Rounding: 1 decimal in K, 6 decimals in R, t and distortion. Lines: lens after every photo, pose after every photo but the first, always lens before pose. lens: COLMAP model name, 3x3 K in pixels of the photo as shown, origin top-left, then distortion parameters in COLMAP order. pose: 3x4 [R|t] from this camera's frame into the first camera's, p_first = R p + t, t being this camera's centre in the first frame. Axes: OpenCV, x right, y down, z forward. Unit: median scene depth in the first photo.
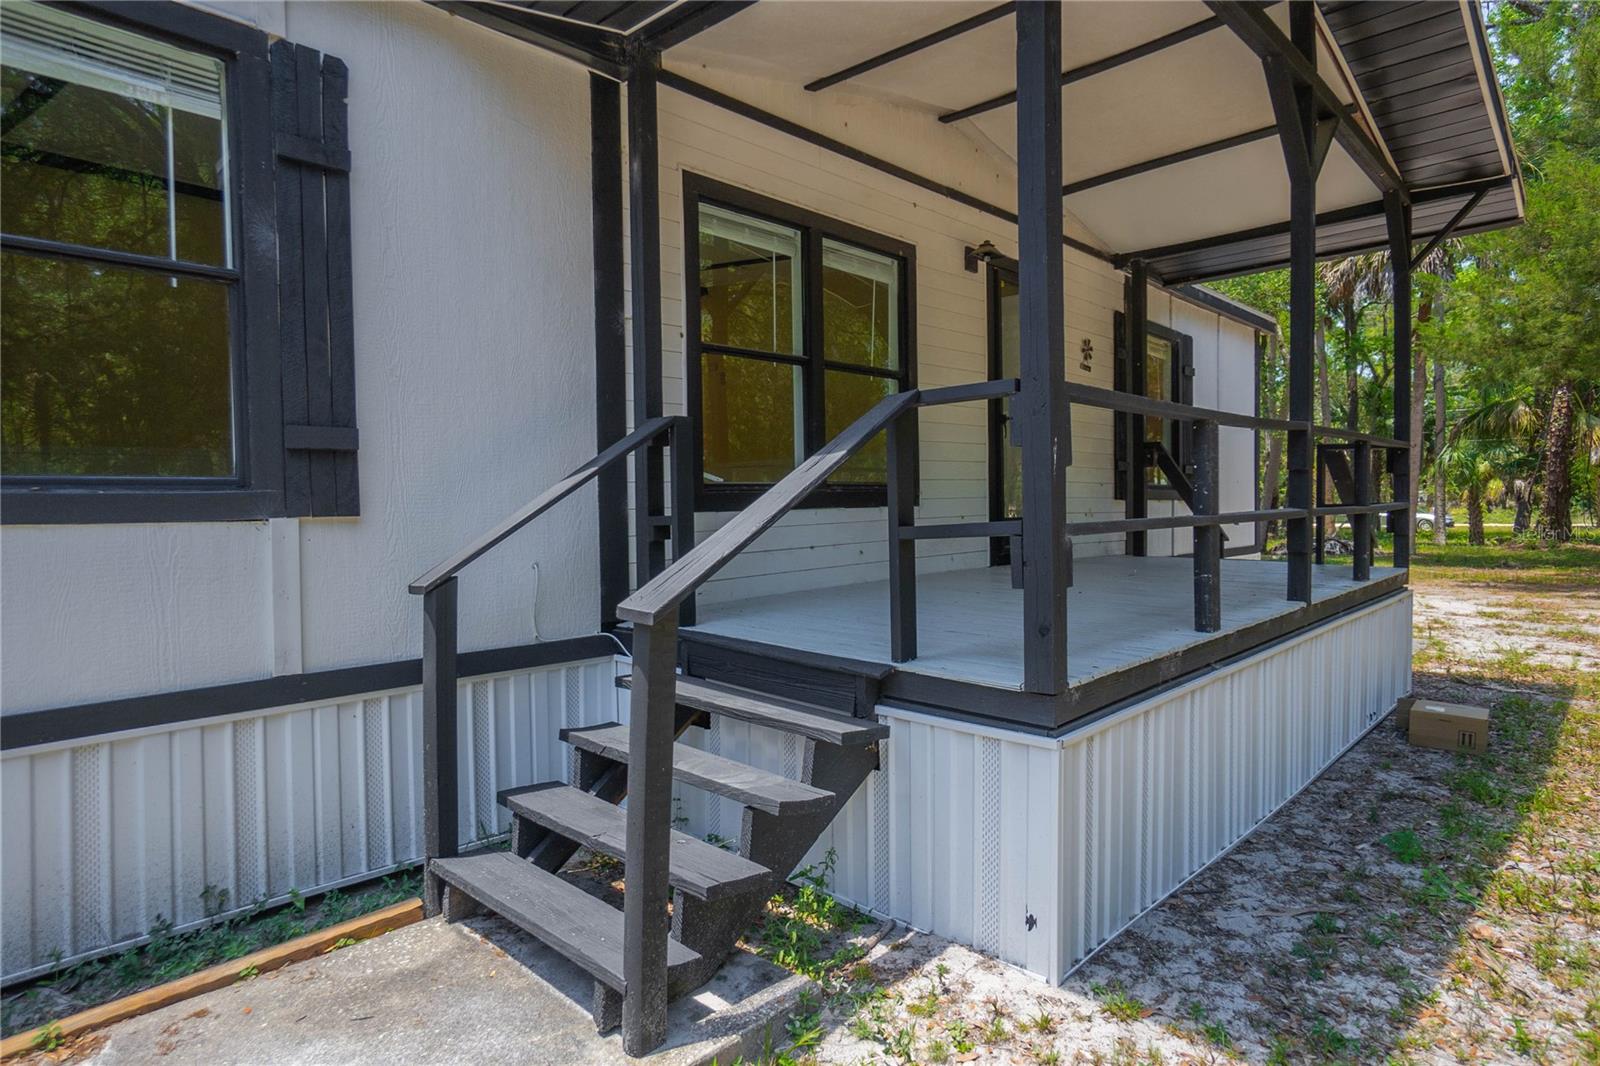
lens RADIAL K [[884.5, 0, 798.1], [0, 884.5, 515.3], [0, 0, 1]] dist [-0.084147, 0.000024]
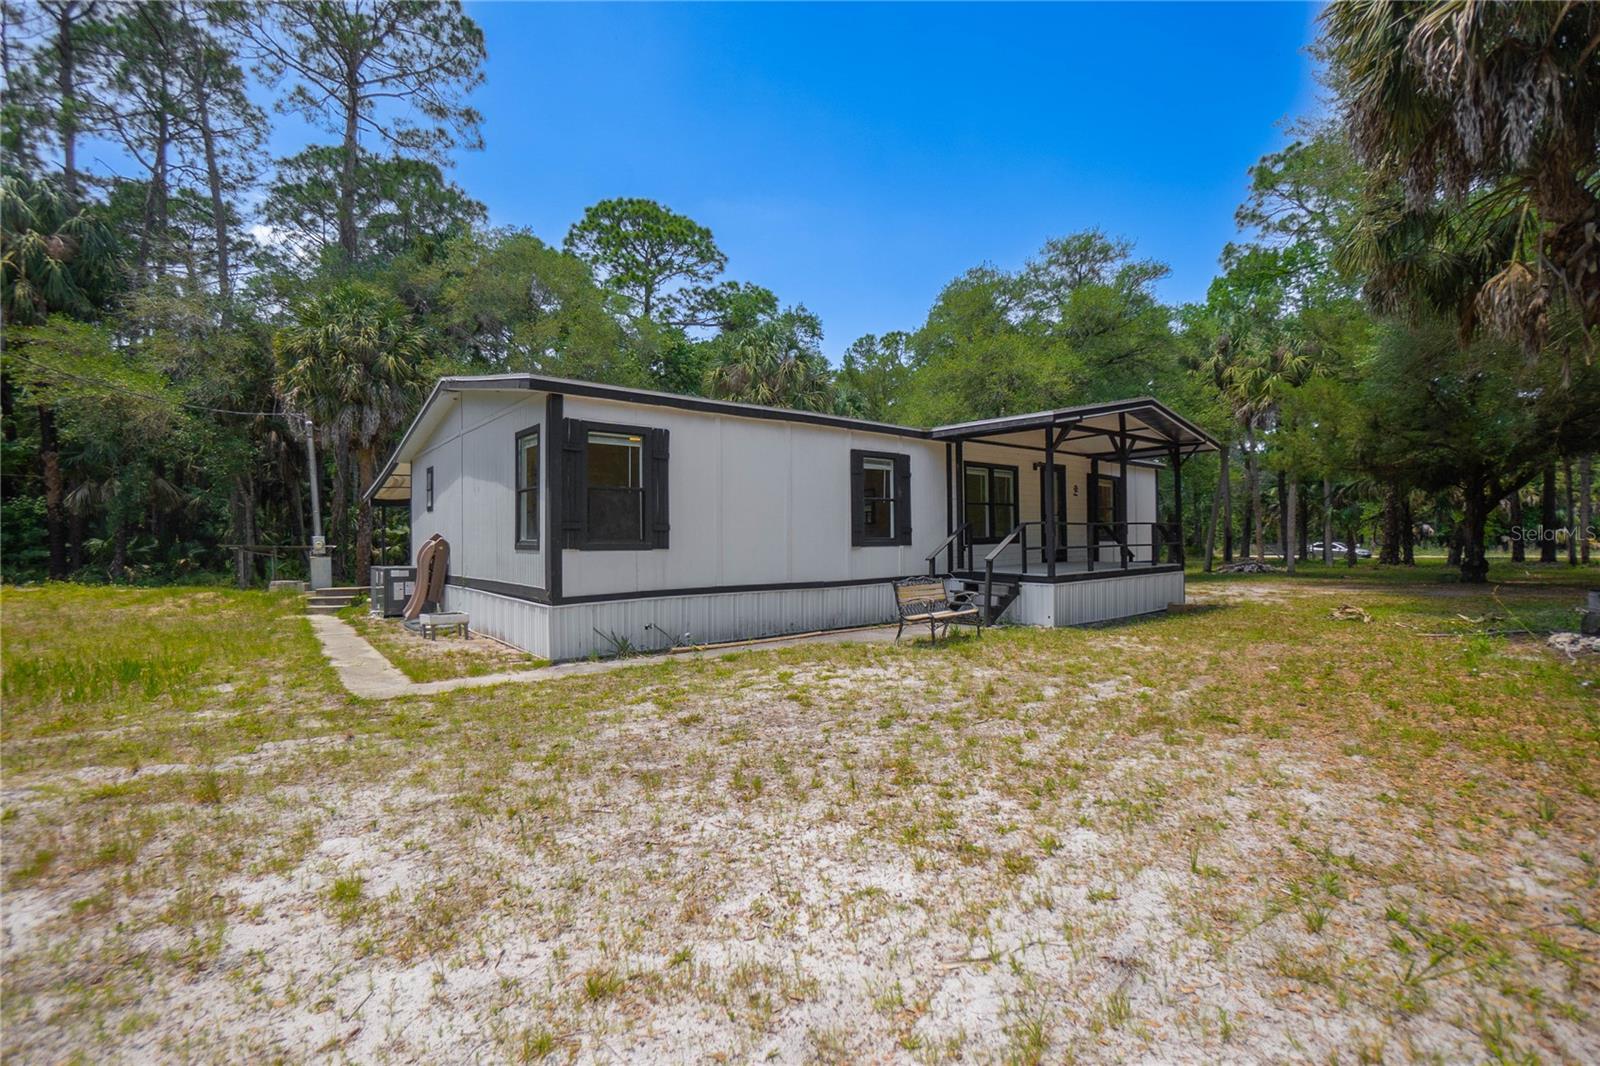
lens RADIAL K [[723.9, 0, 790.0], [0, 723.9, 538.8], [0, 0, 1]] dist [-0.067834, 0.025086]
pose [[0.992141, -0.004299, -0.125047, -0.649066], [0.002304, 0.999868, -0.016097, 0.025927], [0.125100, 0.015683, 0.992020, -3.050196]]
